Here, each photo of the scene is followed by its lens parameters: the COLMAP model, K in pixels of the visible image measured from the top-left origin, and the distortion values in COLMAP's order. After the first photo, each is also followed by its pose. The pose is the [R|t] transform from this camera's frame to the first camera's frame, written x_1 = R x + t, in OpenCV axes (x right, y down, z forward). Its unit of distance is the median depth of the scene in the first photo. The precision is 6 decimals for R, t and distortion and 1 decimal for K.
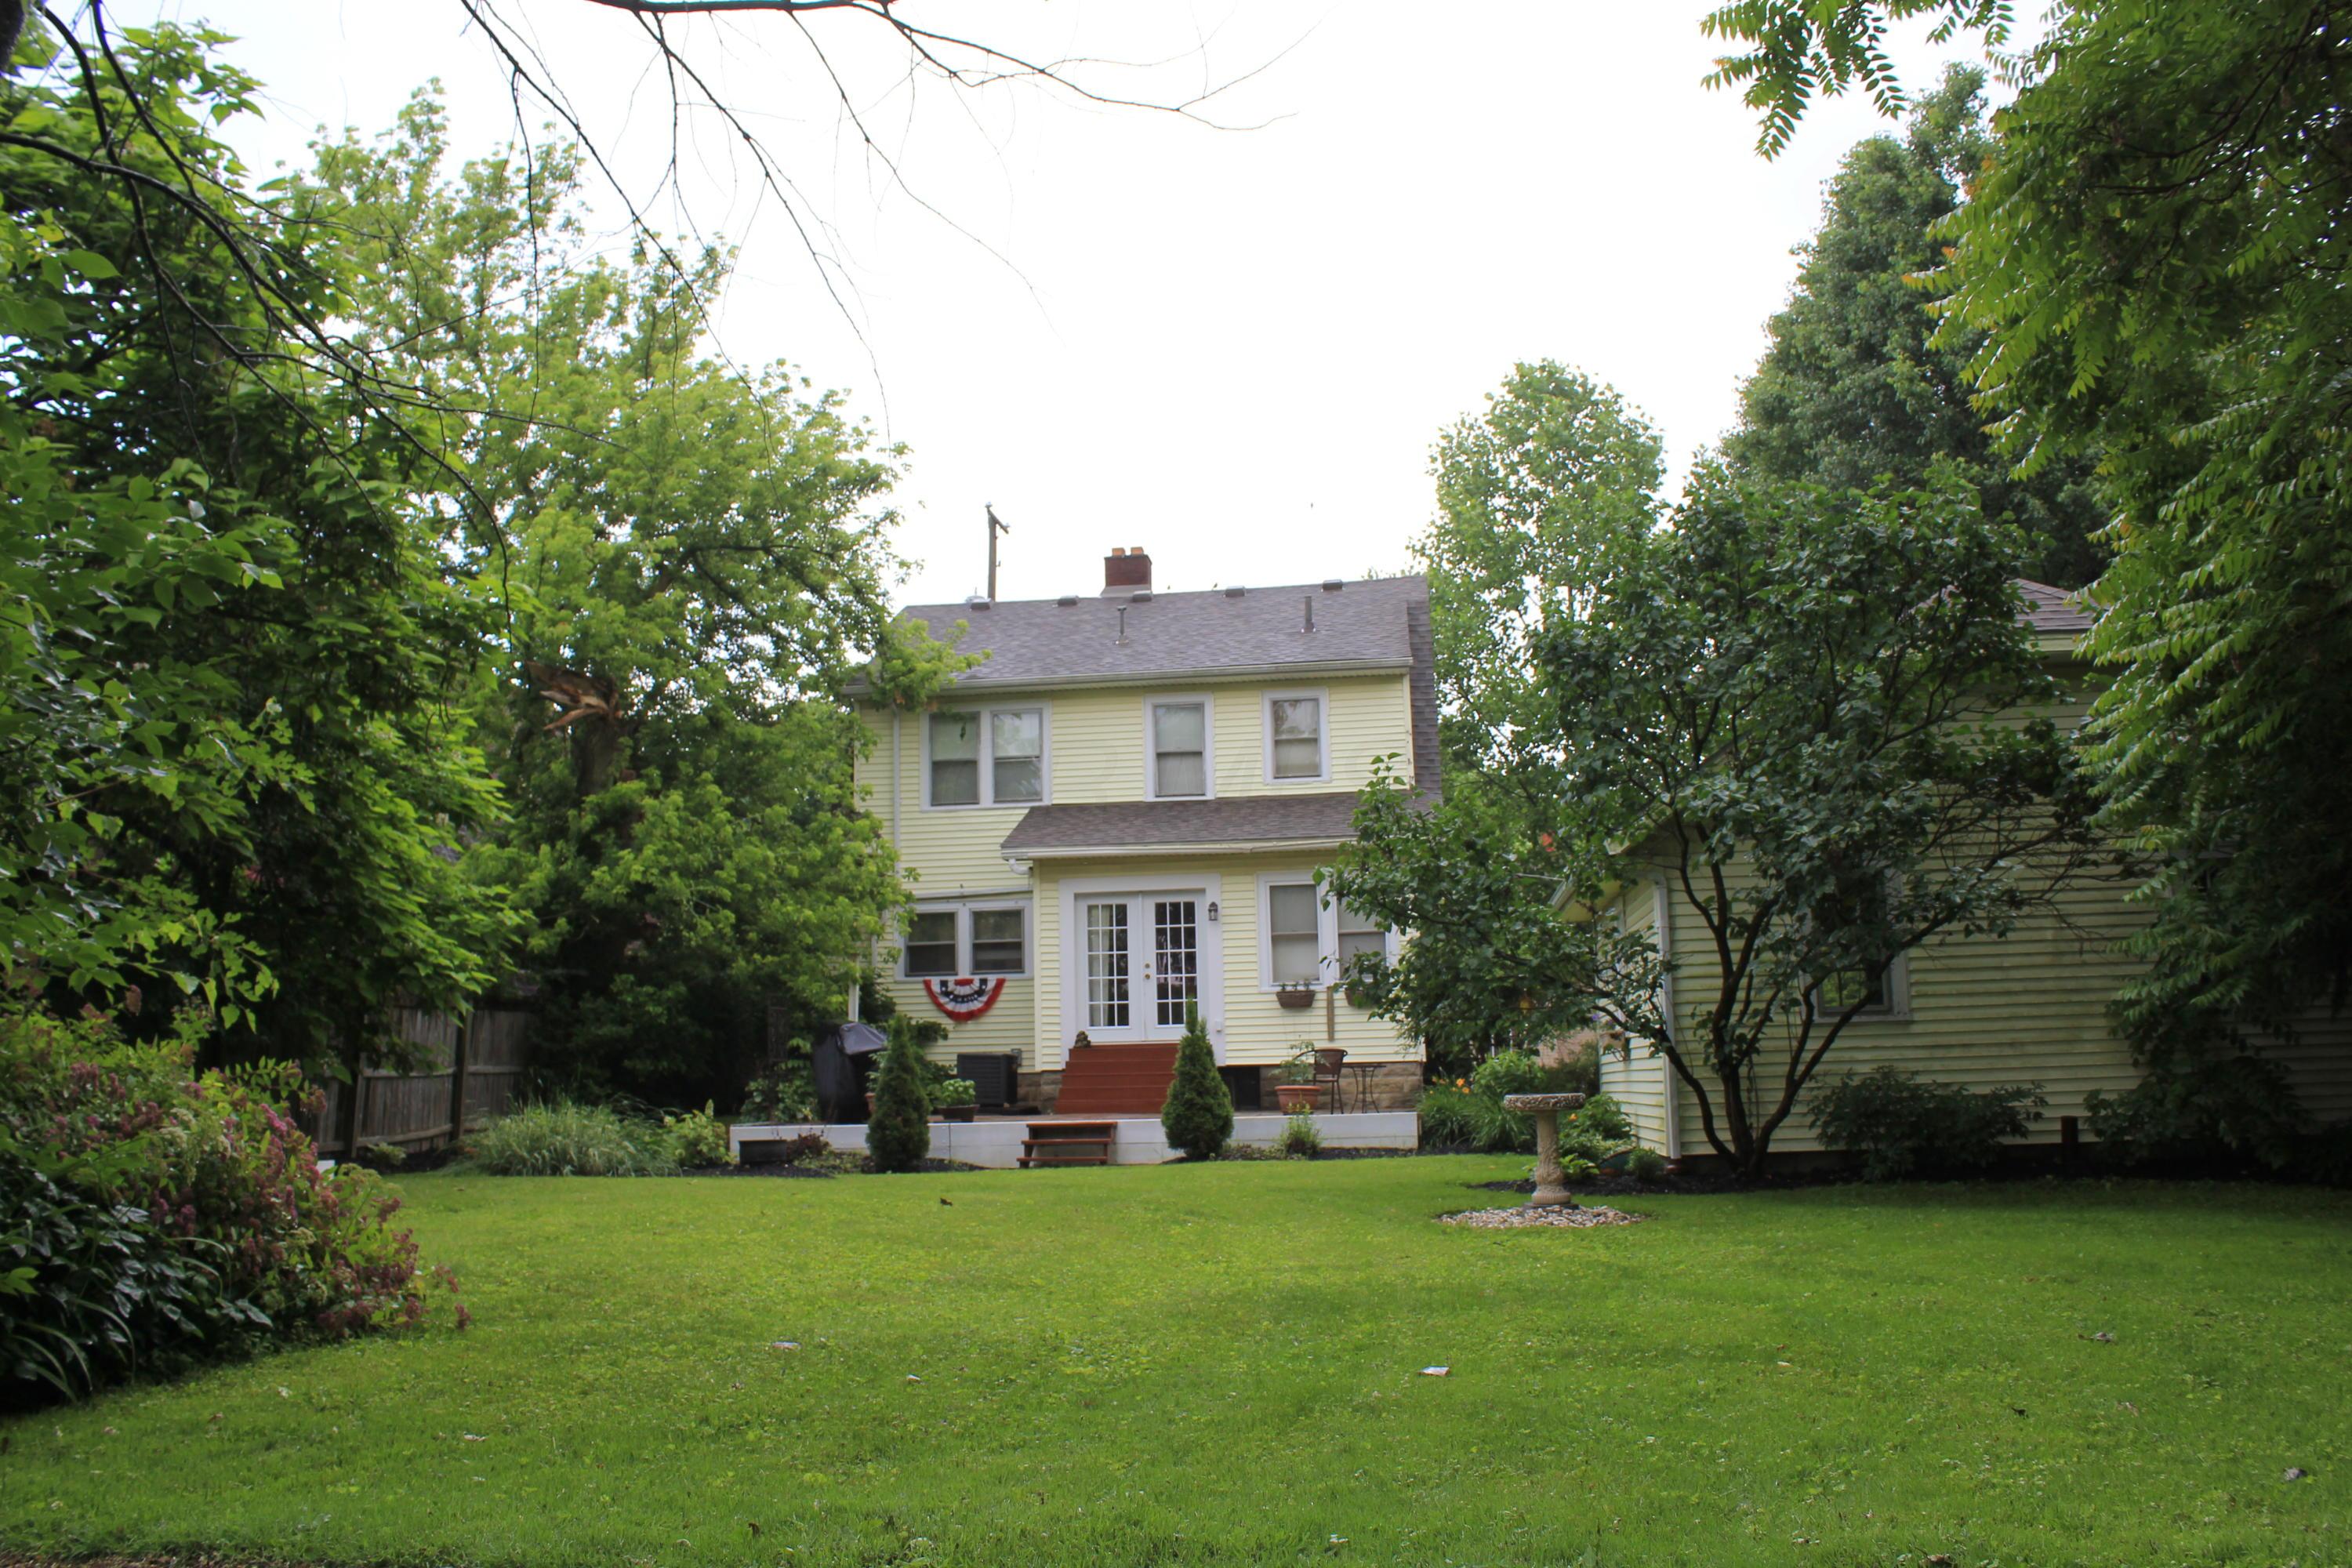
lens RADIAL K [[1963.3, 0, 1272.2], [0, 1963.3, 786.8], [0, 0, 1]] dist [-0.230993, 0.234872]
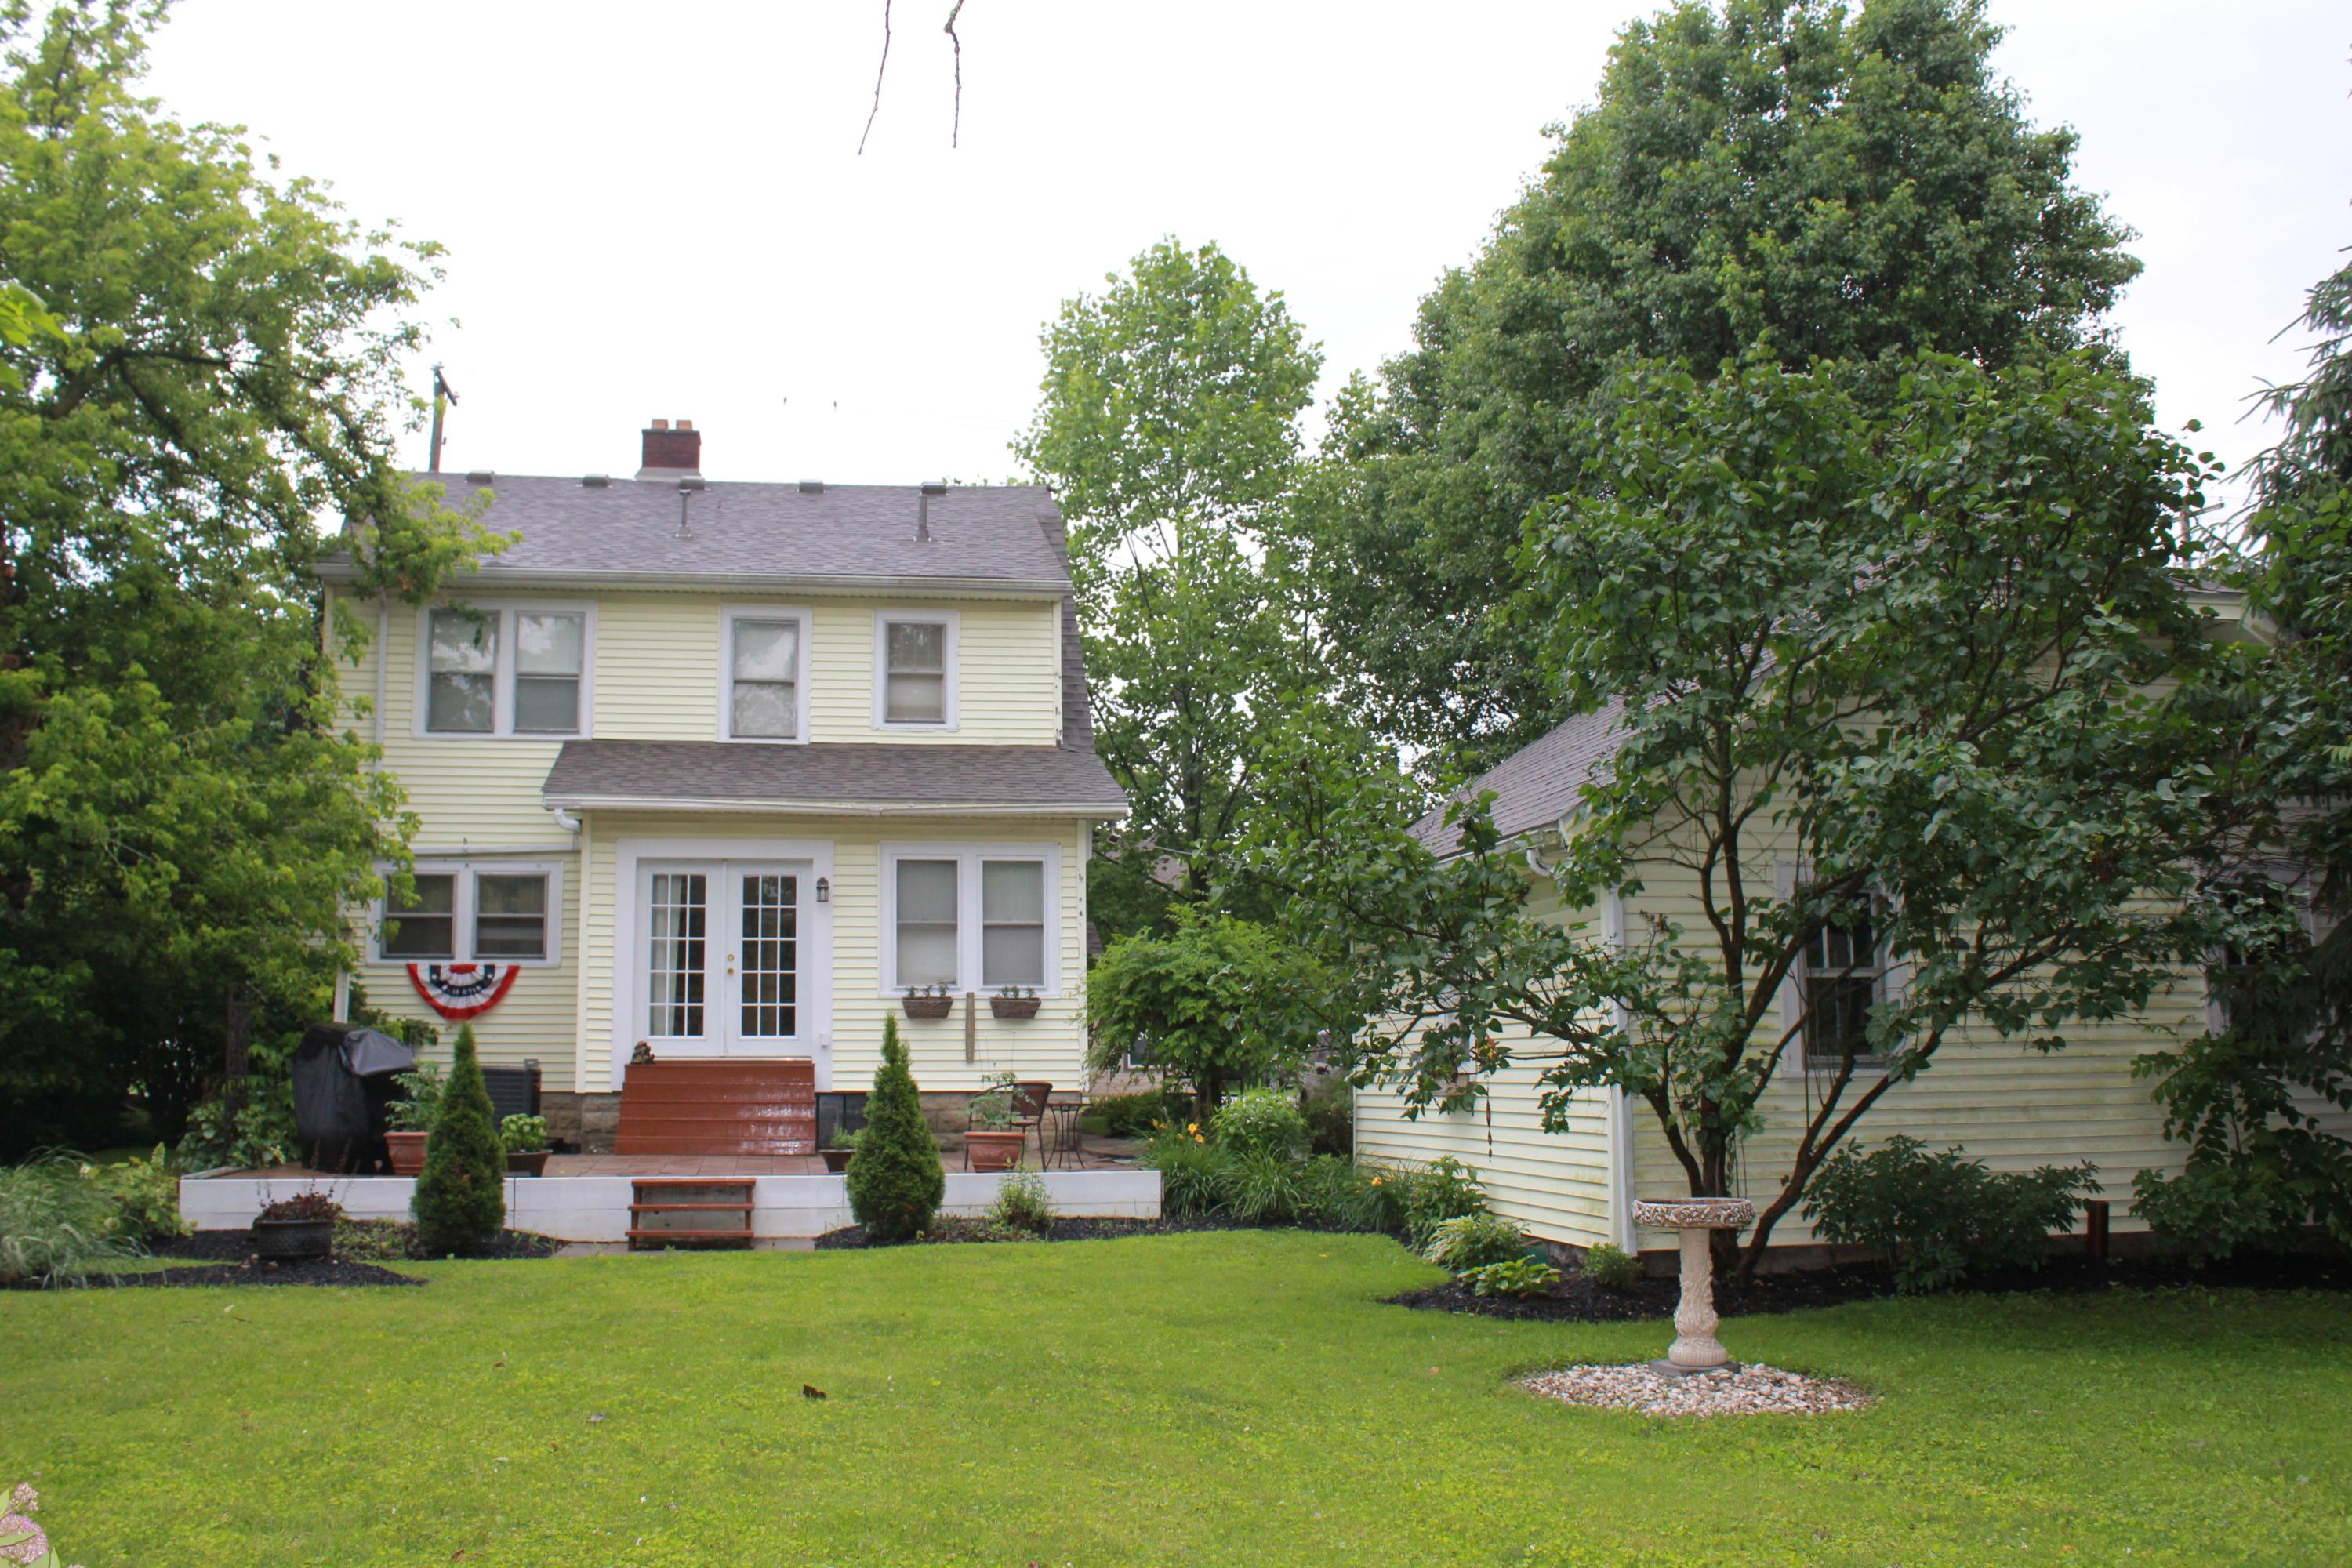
lens RADIAL K [[2101.4, 0, 1176.2], [0, 2101.4, 772.6], [0, 0, 1]] dist [-0.187772, 0.153671]
pose [[0.963337, 0.054110, 0.262781, -0.112634], [-0.056147, 0.998422, 0.000246, 0.009799], [-0.262353, -0.014992, 0.964856, 0.175214]]
